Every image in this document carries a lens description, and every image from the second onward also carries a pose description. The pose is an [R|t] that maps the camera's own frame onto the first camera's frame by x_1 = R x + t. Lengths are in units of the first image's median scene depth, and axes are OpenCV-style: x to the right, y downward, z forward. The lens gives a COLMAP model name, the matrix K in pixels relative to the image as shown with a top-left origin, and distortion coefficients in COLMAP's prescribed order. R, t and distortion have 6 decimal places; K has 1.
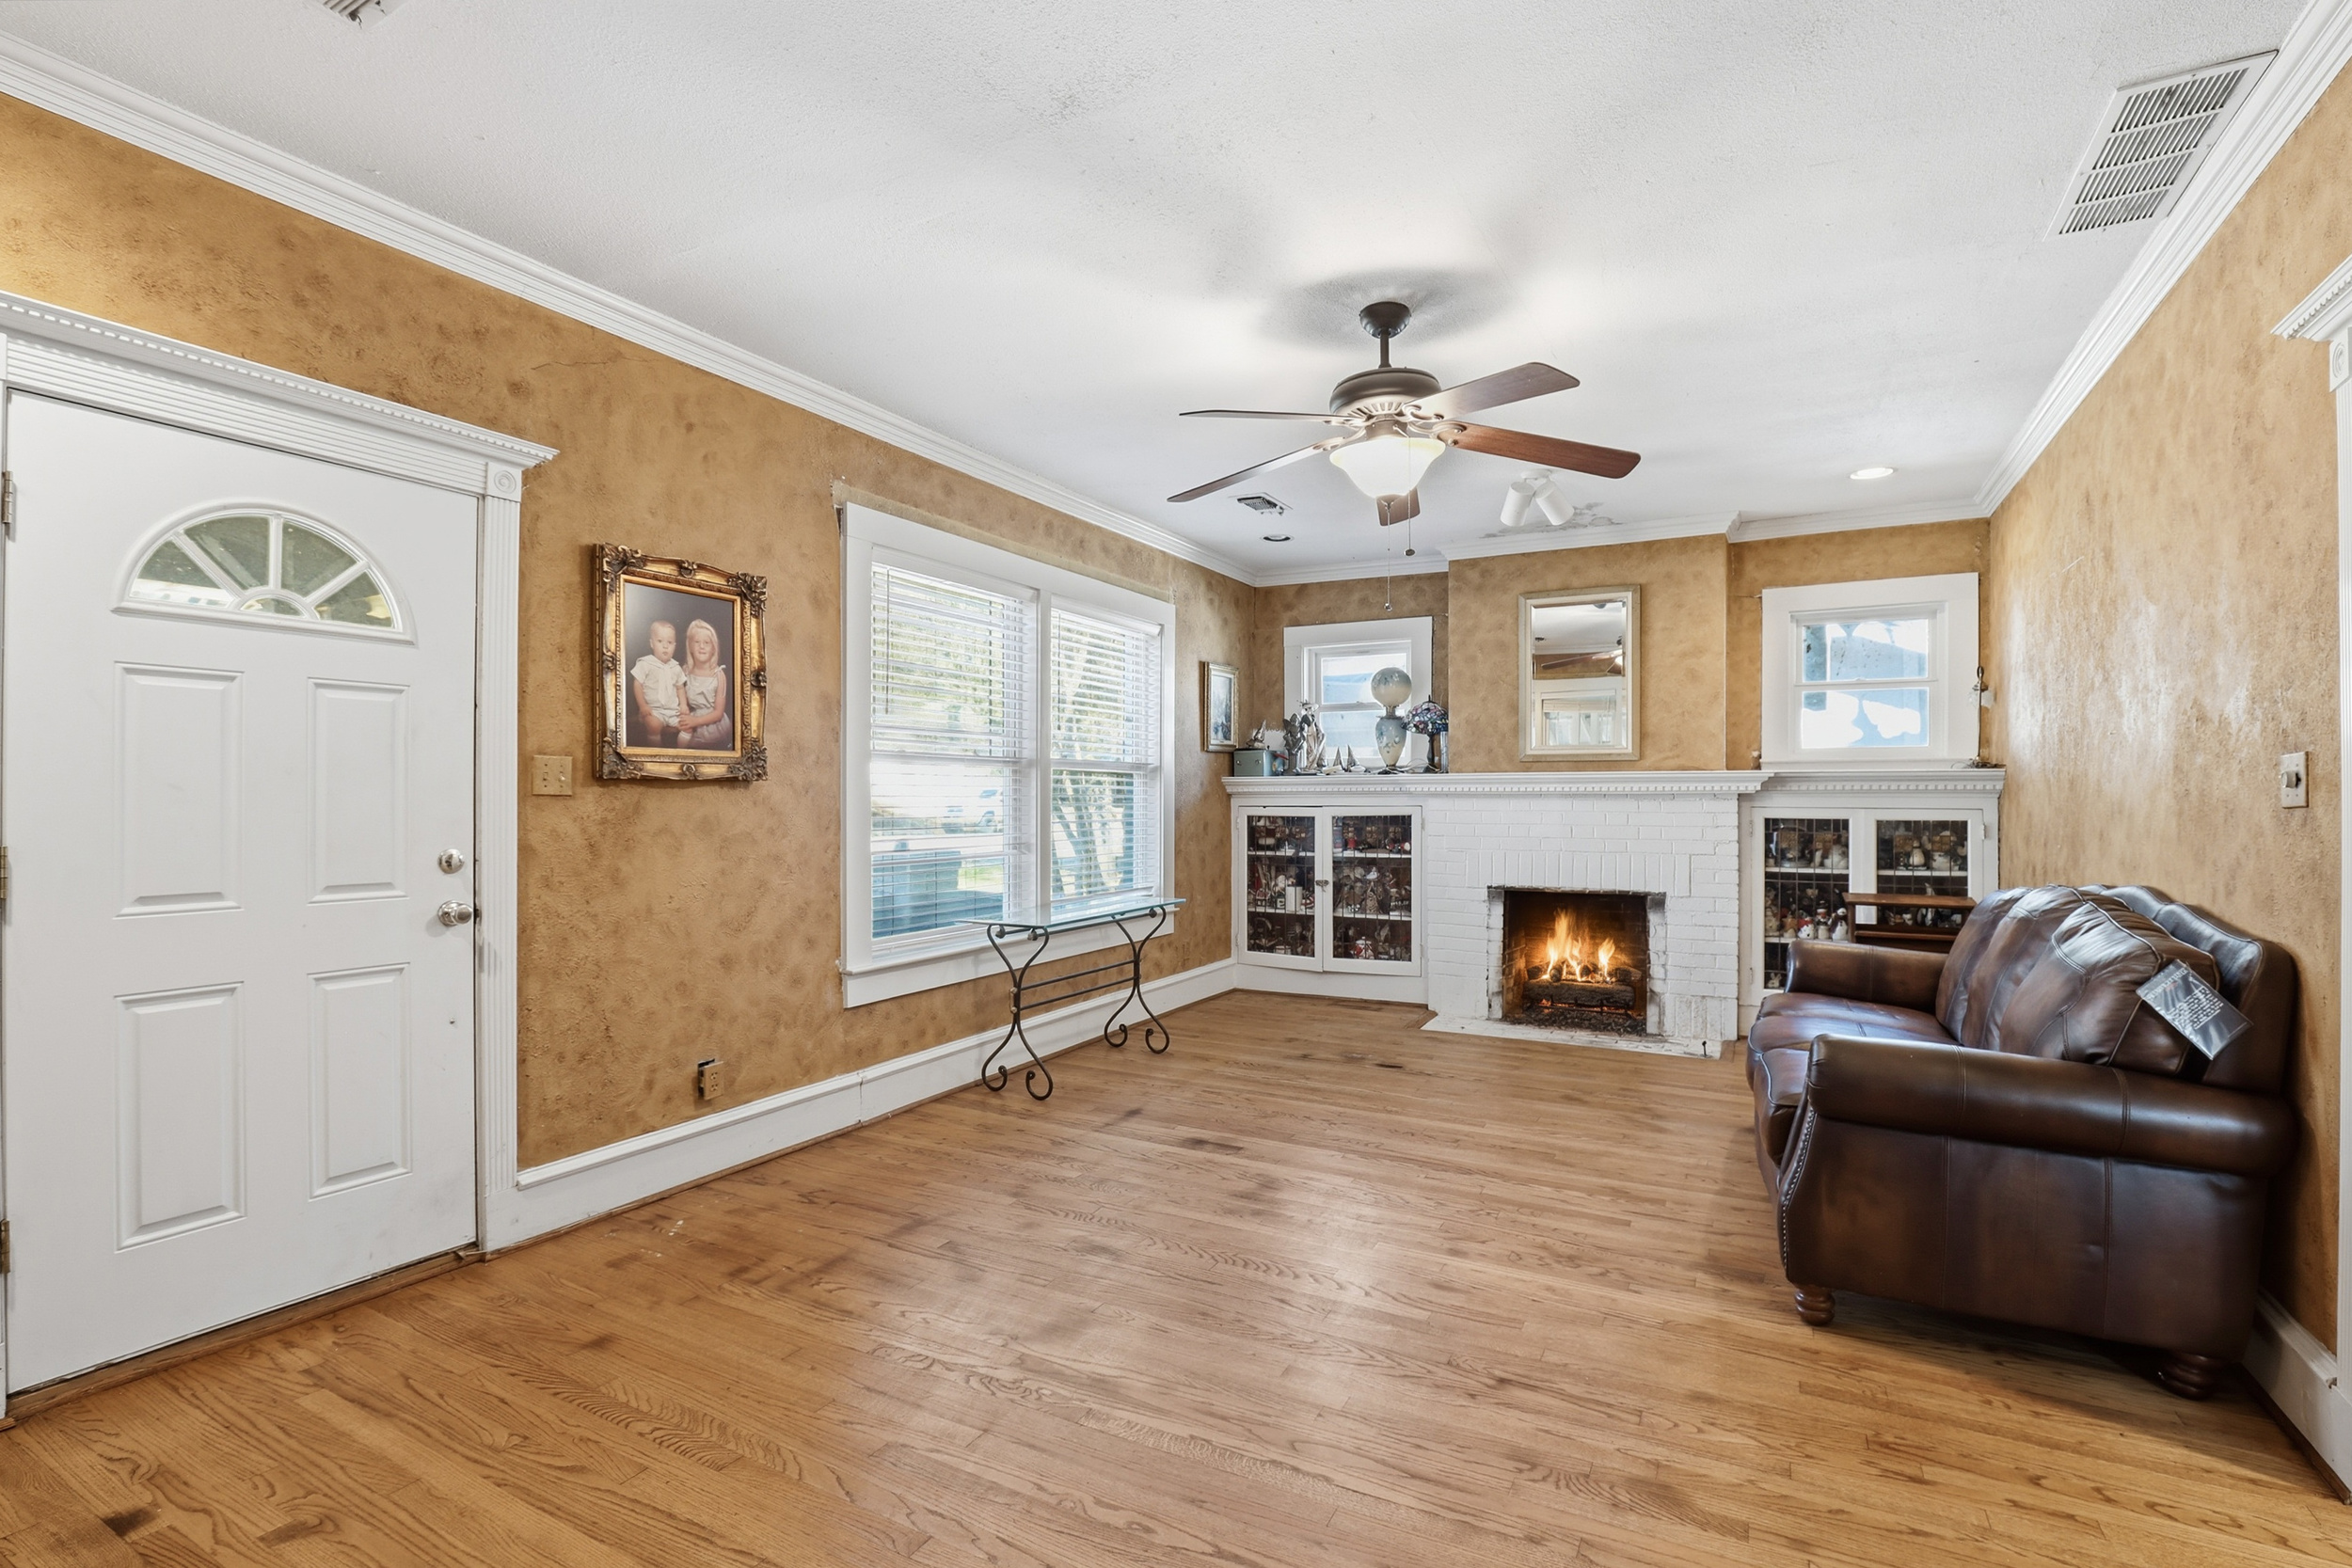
lens RADIAL K [[1077.7, 0, 1185.9], [0, 1077.7, 789.0], [0, 0, 1]] dist [-0.034820, 0.005702]
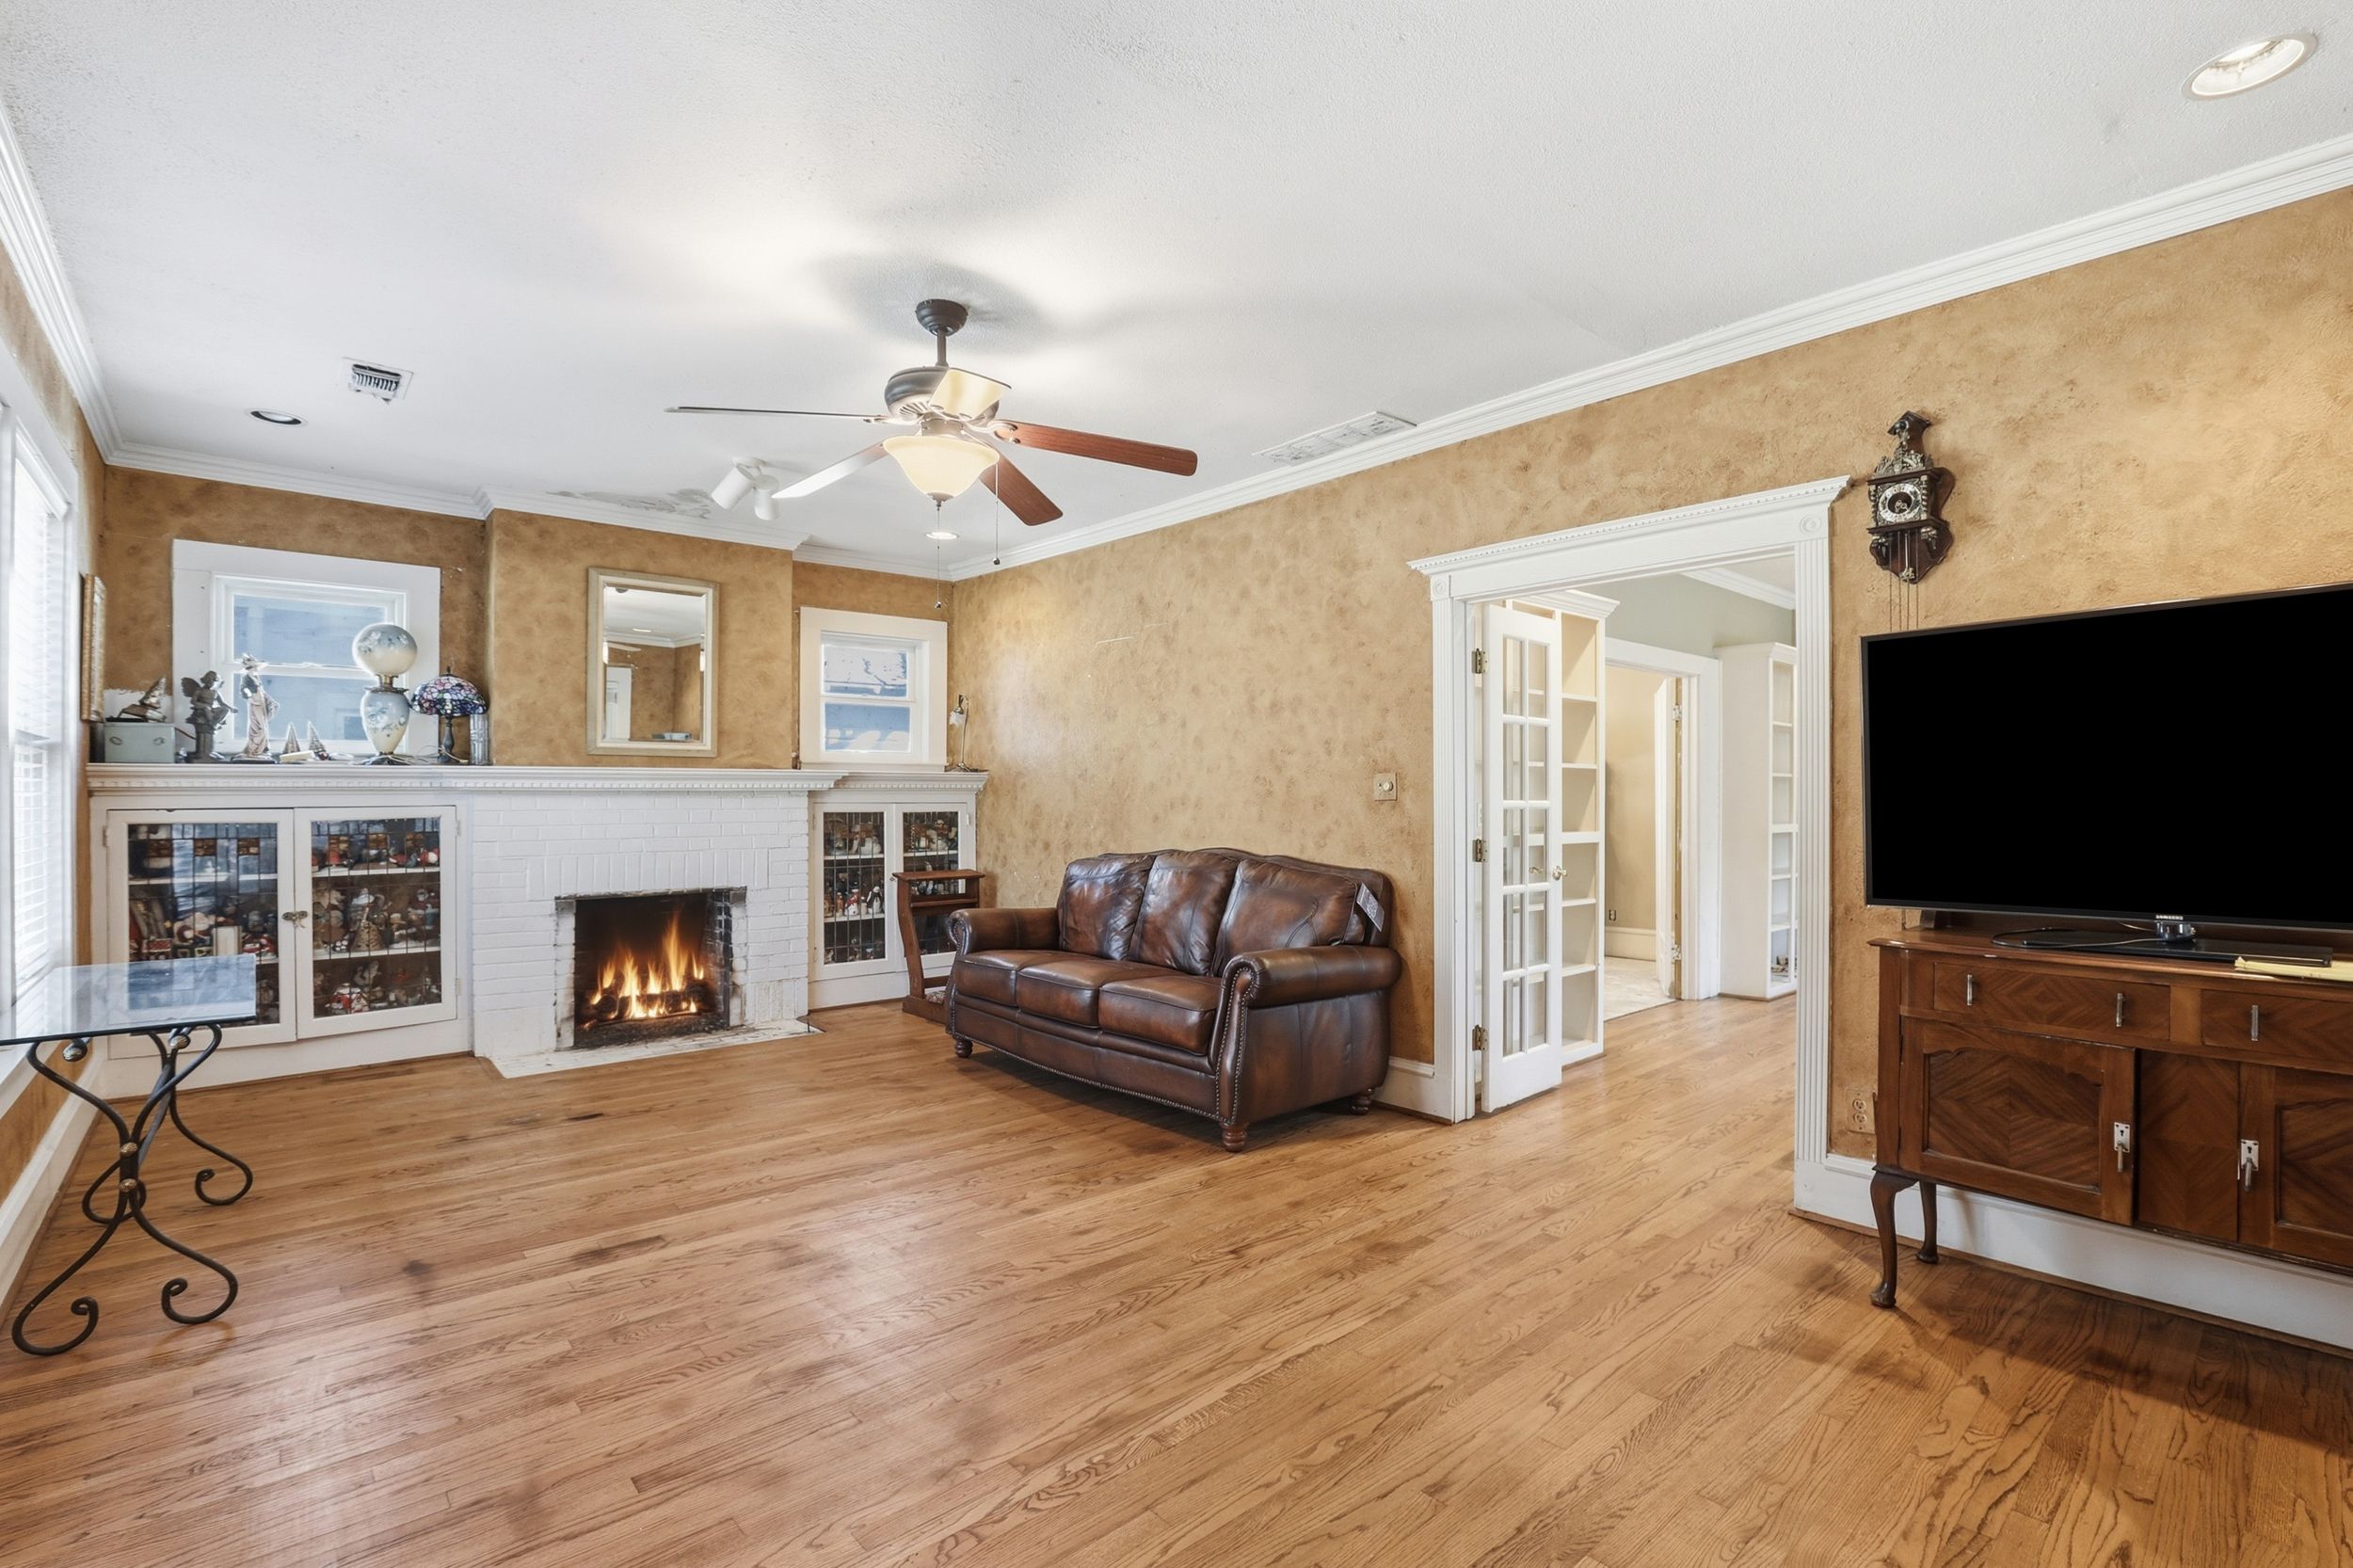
lens RADIAL K [[1078.2, 0, 1178.9], [0, 1078.2, 790.1], [0, 0, 1]] dist [-0.034820, 0.005702]
pose [[0.349677, 0.001311, 0.936870, -0.848923], [-0.006320, 0.999980, 0.000959, 0.000026], [-0.936849, -0.006256, 0.349678, 0.558732]]
